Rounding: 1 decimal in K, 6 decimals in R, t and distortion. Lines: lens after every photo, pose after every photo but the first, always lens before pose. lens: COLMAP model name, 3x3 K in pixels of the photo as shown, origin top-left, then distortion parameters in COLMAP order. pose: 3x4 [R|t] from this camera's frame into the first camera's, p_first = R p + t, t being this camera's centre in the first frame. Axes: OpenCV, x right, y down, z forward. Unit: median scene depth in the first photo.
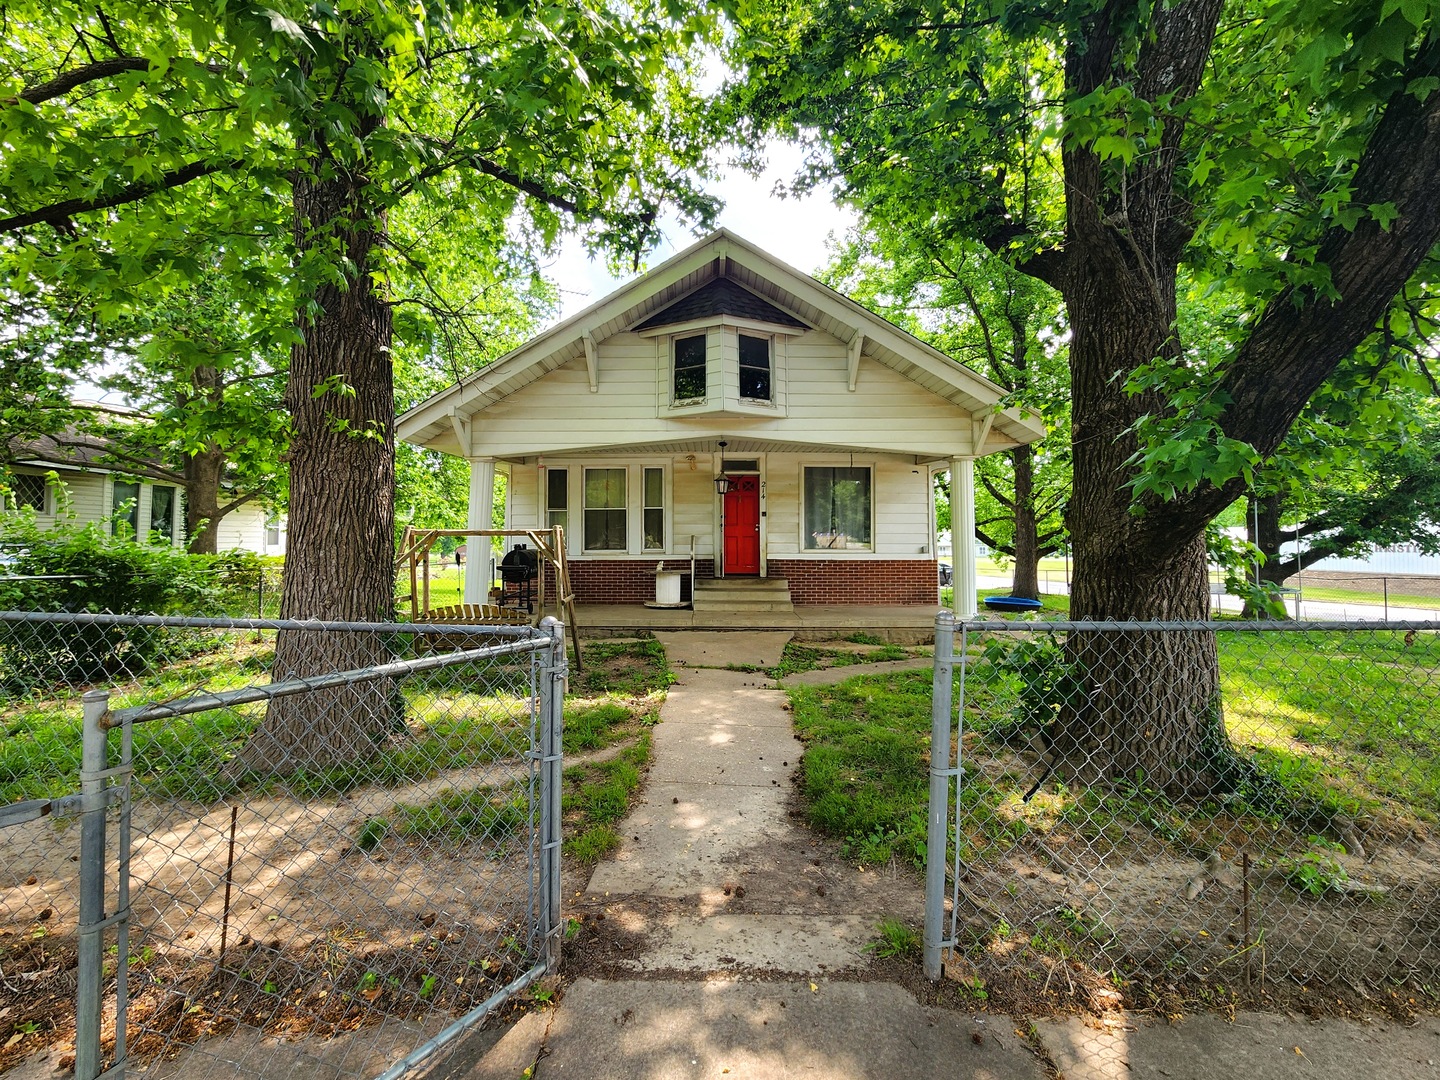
lens RADIAL K [[583.5, 0, 720.0], [0, 583.5, 498.8], [0, 0, 1]] dist [-0.000209, -0.000012]
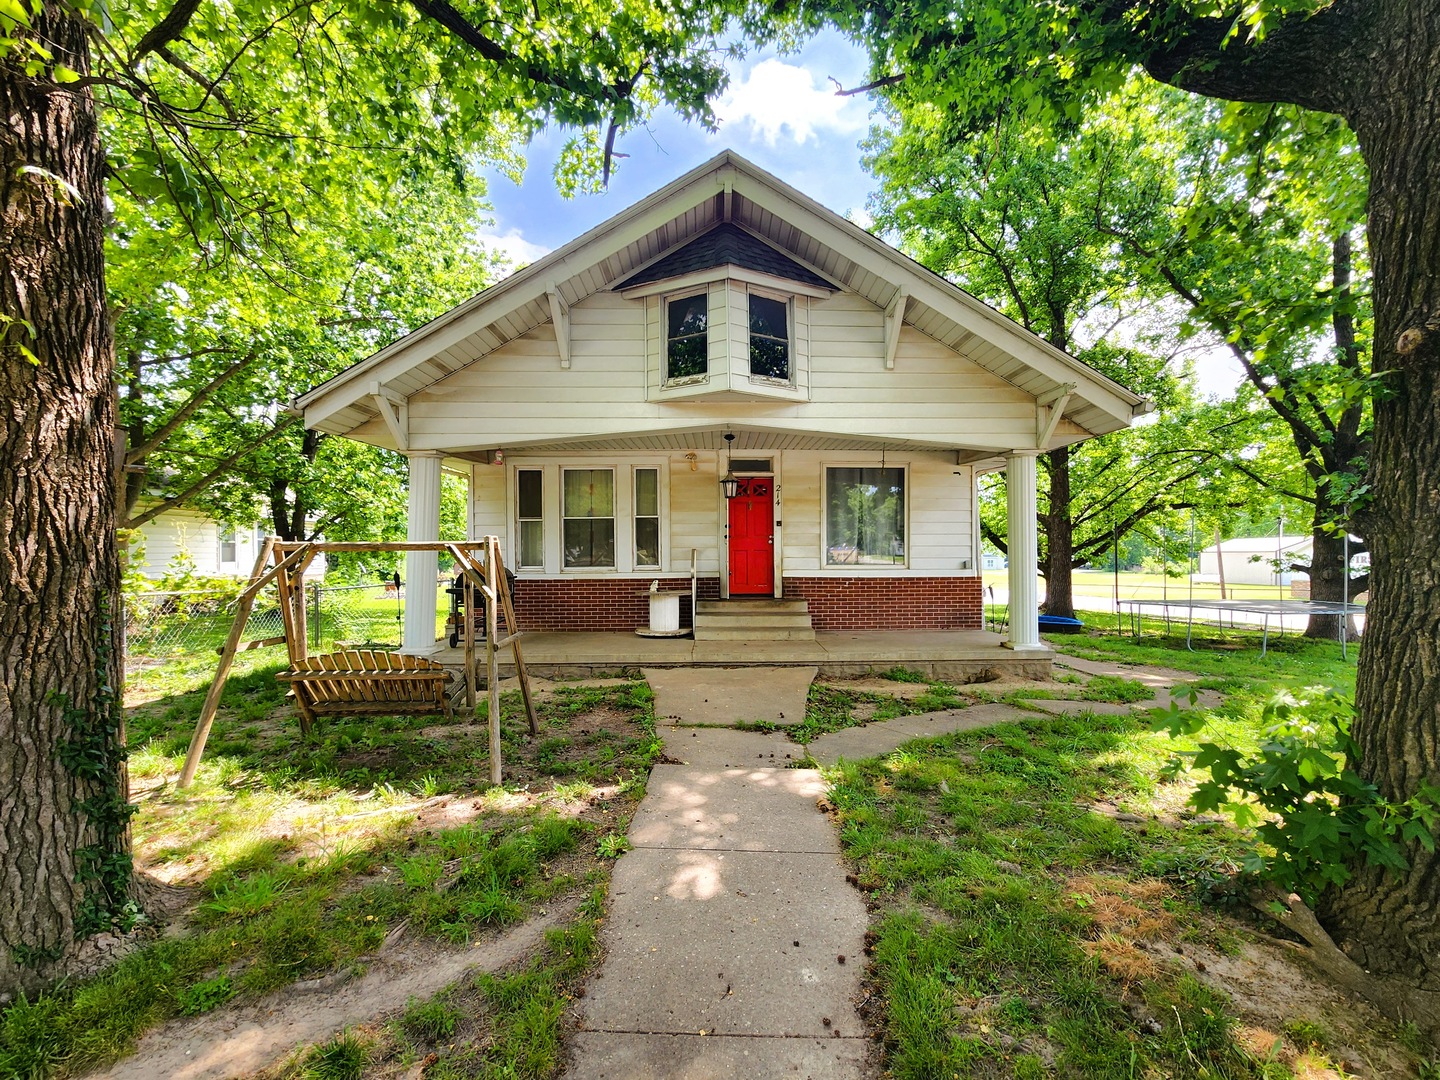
lens RADIAL K [[575.1, 0, 720.0], [0, 575.1, 540.0], [0, 0, 1]] dist [-0.000015, -0.000001]
pose [[0.999899, -0.004094, -0.013631, 0.002347], [0.004734, 0.998871, 0.047261, 0.012722], [0.013422, -0.047320, 0.998790, 0.205951]]
